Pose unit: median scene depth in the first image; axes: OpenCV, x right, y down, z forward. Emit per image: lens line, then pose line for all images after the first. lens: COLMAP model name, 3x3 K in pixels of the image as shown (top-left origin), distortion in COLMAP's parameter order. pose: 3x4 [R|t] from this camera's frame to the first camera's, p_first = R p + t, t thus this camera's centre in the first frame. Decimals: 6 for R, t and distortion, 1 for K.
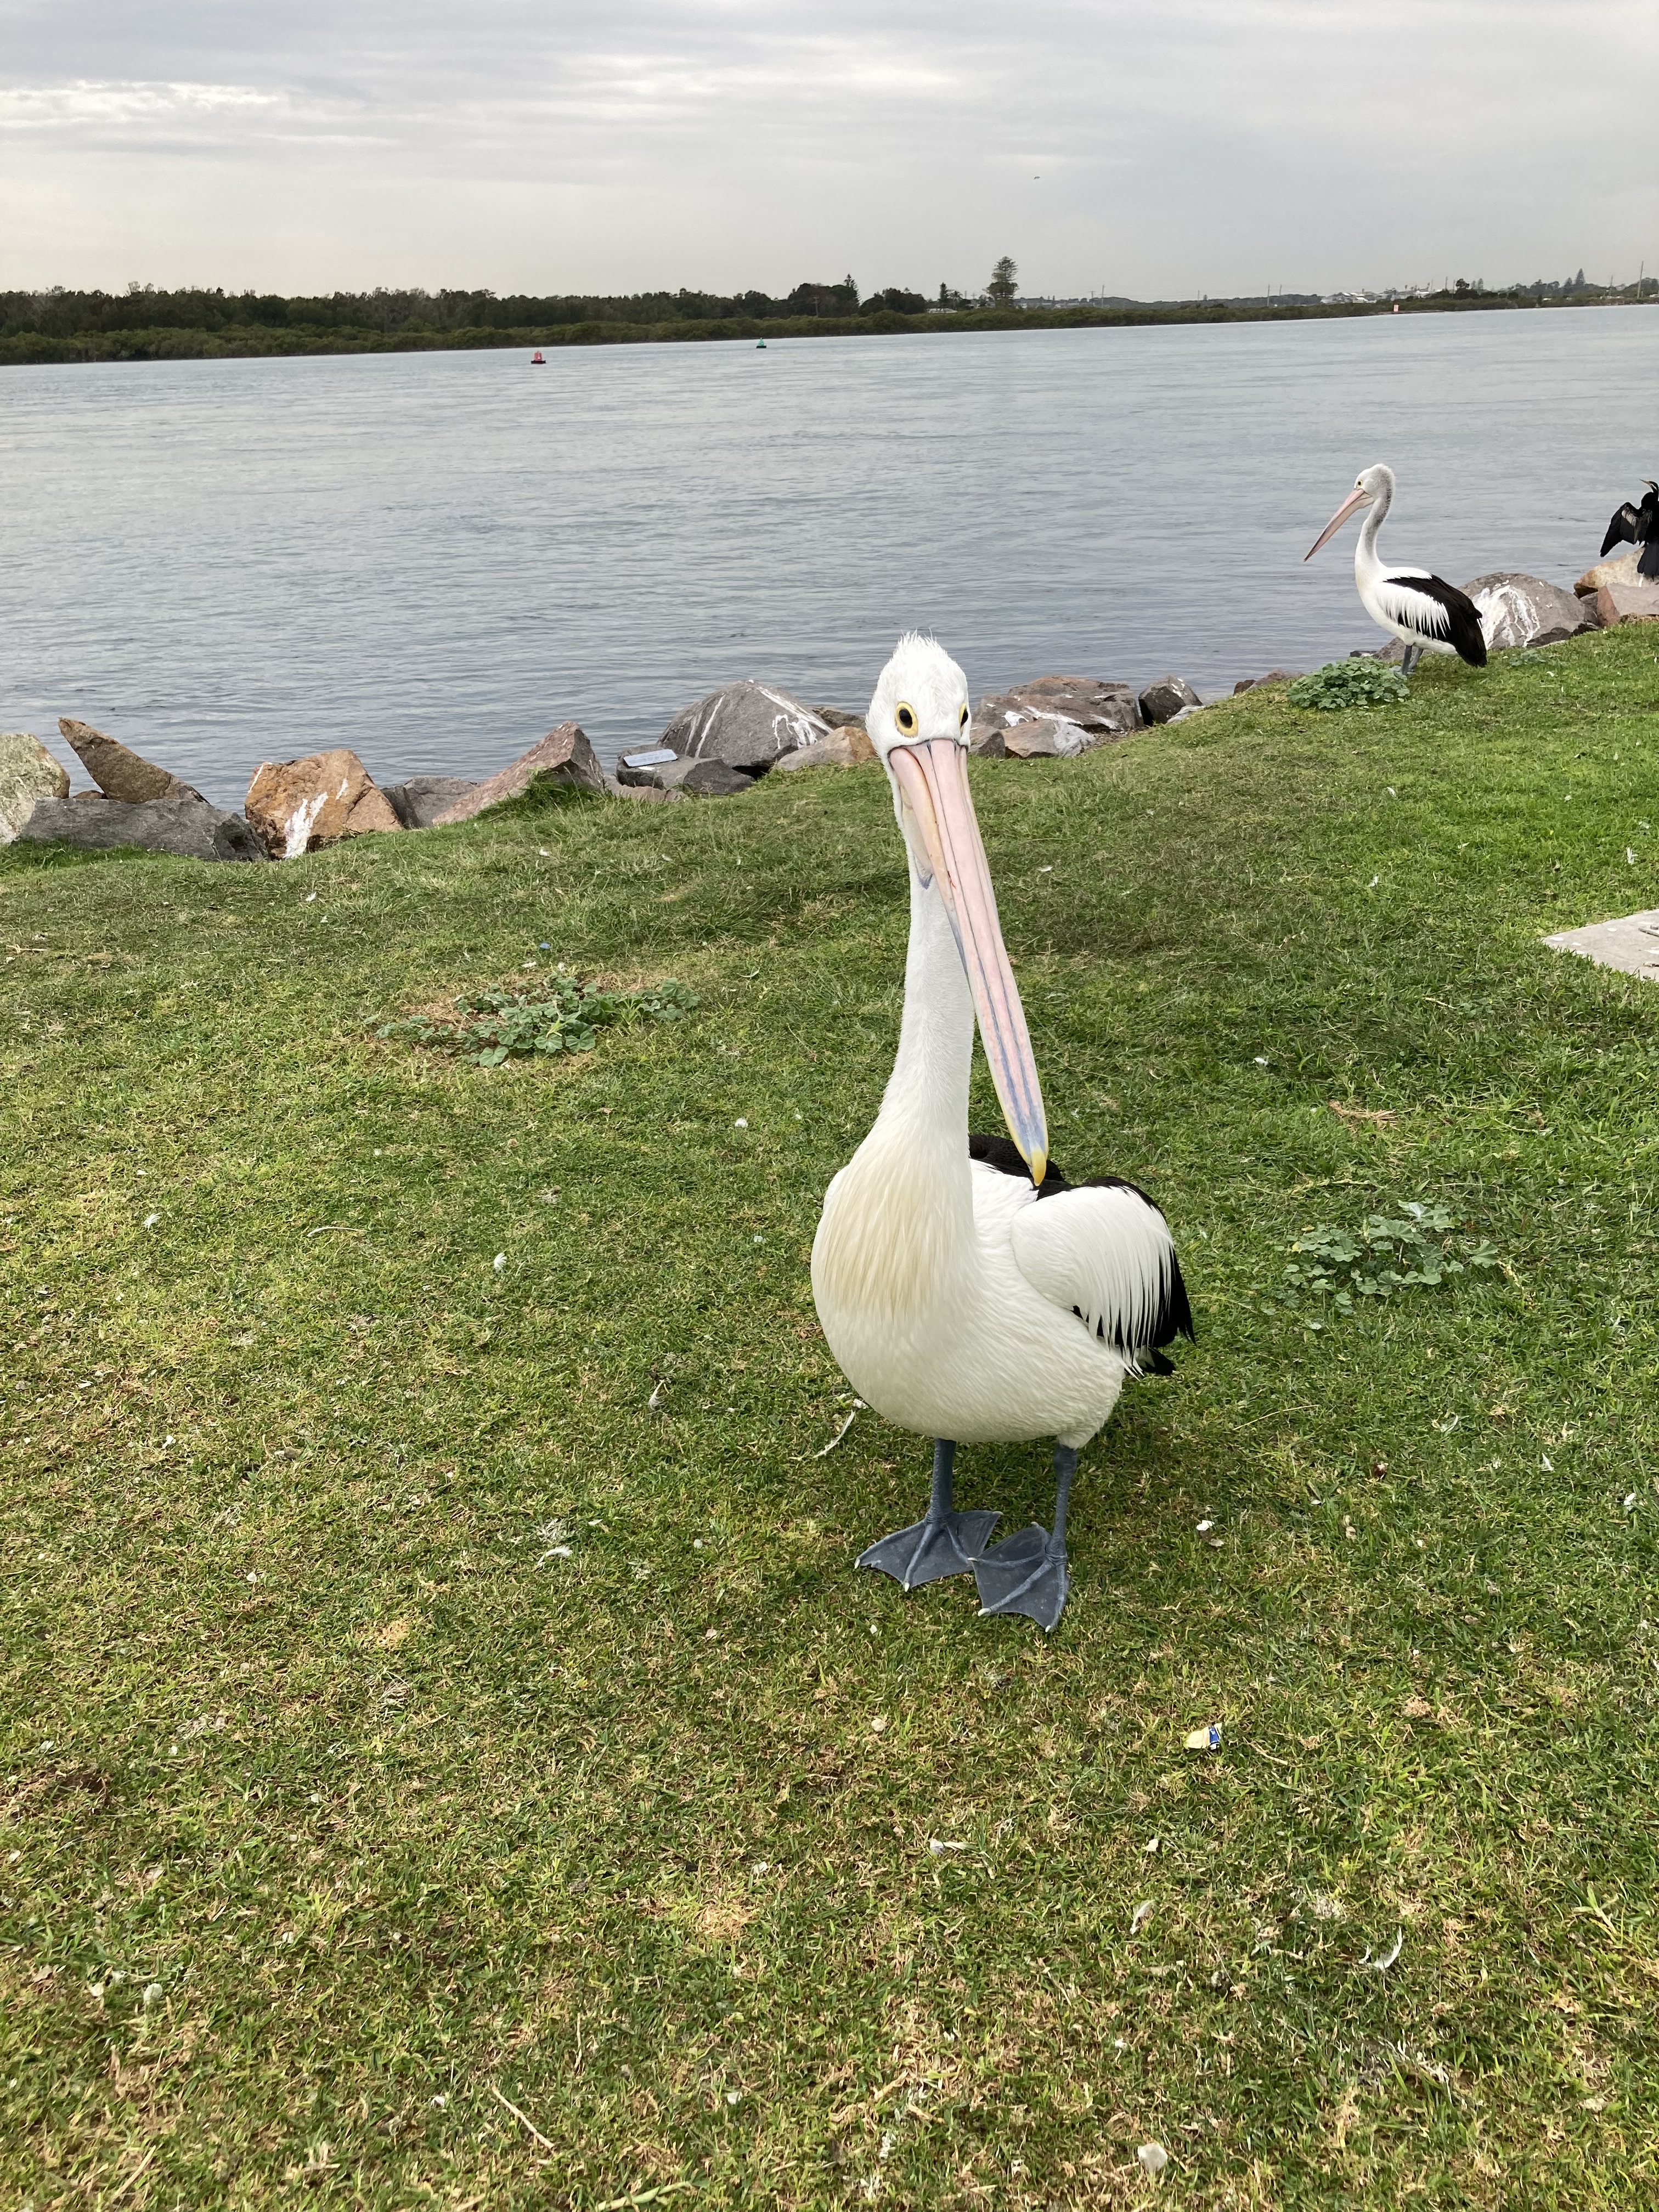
lens RADIAL K [[1806.1, 0, 828.8], [0, 1806.1, 1143.4], [0, 0, 1]] dist [0.051116, -0.070898]
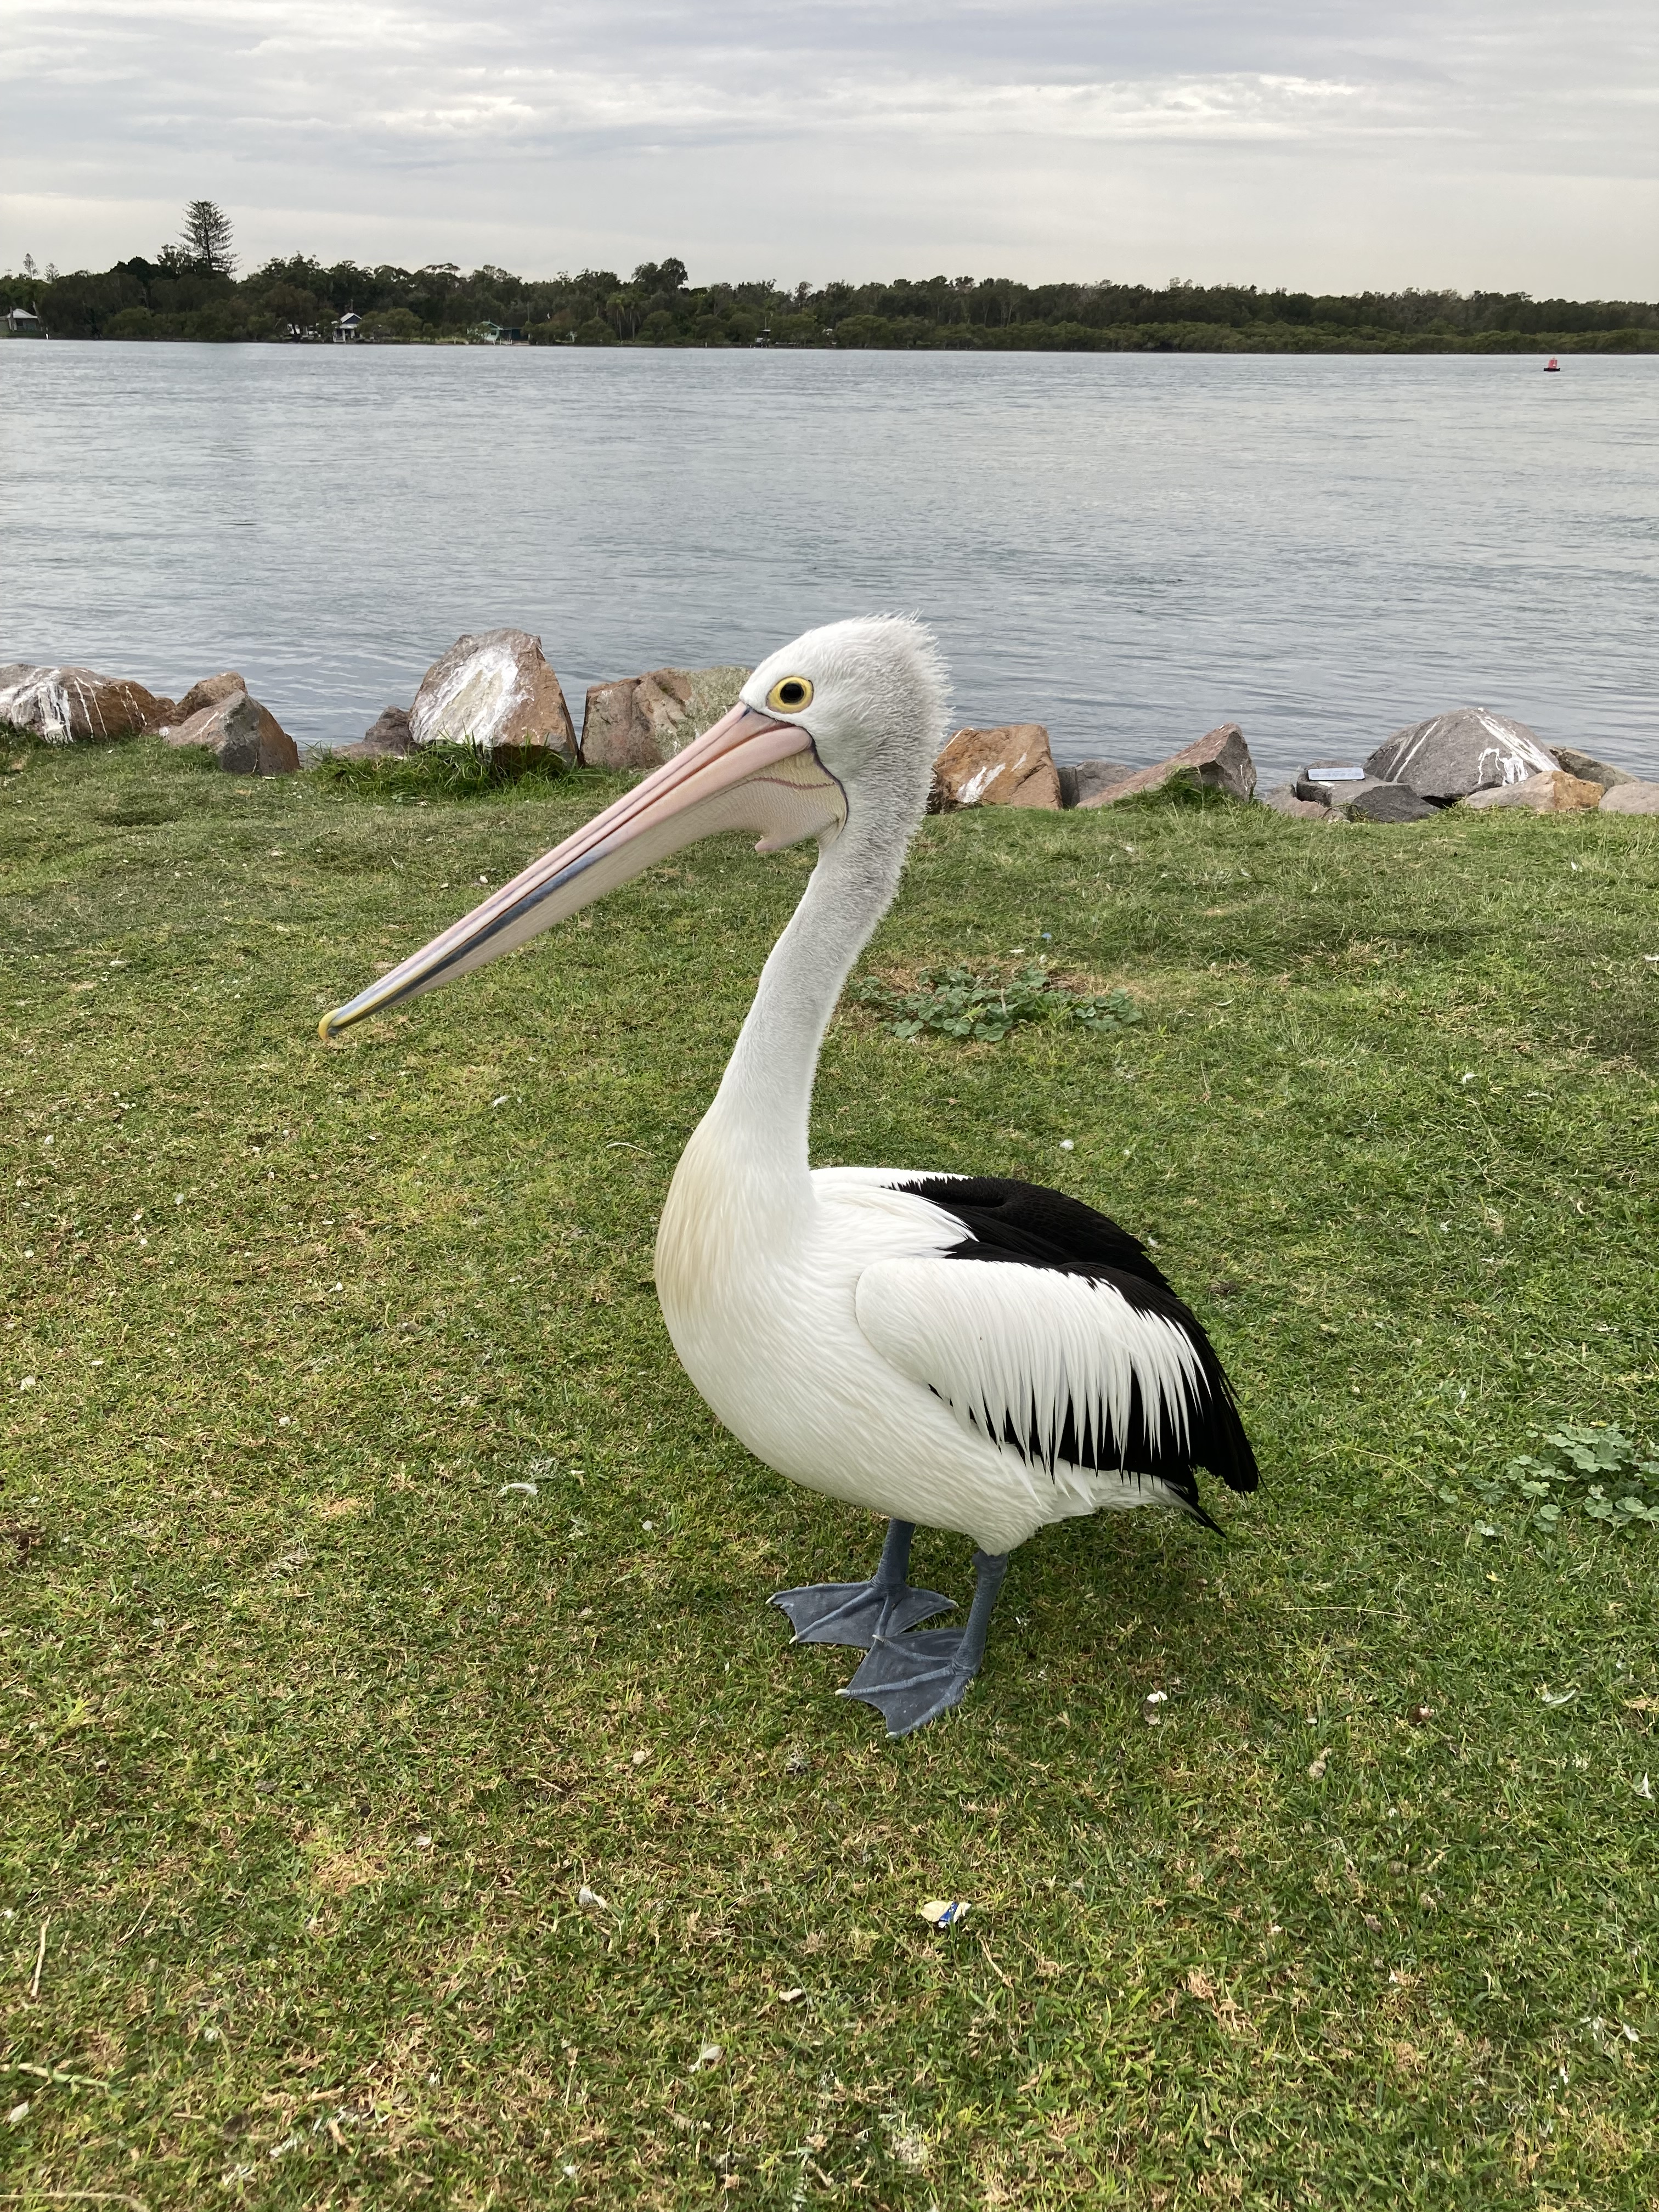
lens RADIAL K [[1823.2, 0, 829.5], [0, 1823.2, 1106.0], [0, 0, 1]] dist [0.047200, -0.043849]
pose [[0.875496, 0.221101, -0.429675, 0.406921], [-0.229864, 0.972691, 0.032161, -0.054581], [0.425052, 0.070610, 0.902411, 0.148727]]
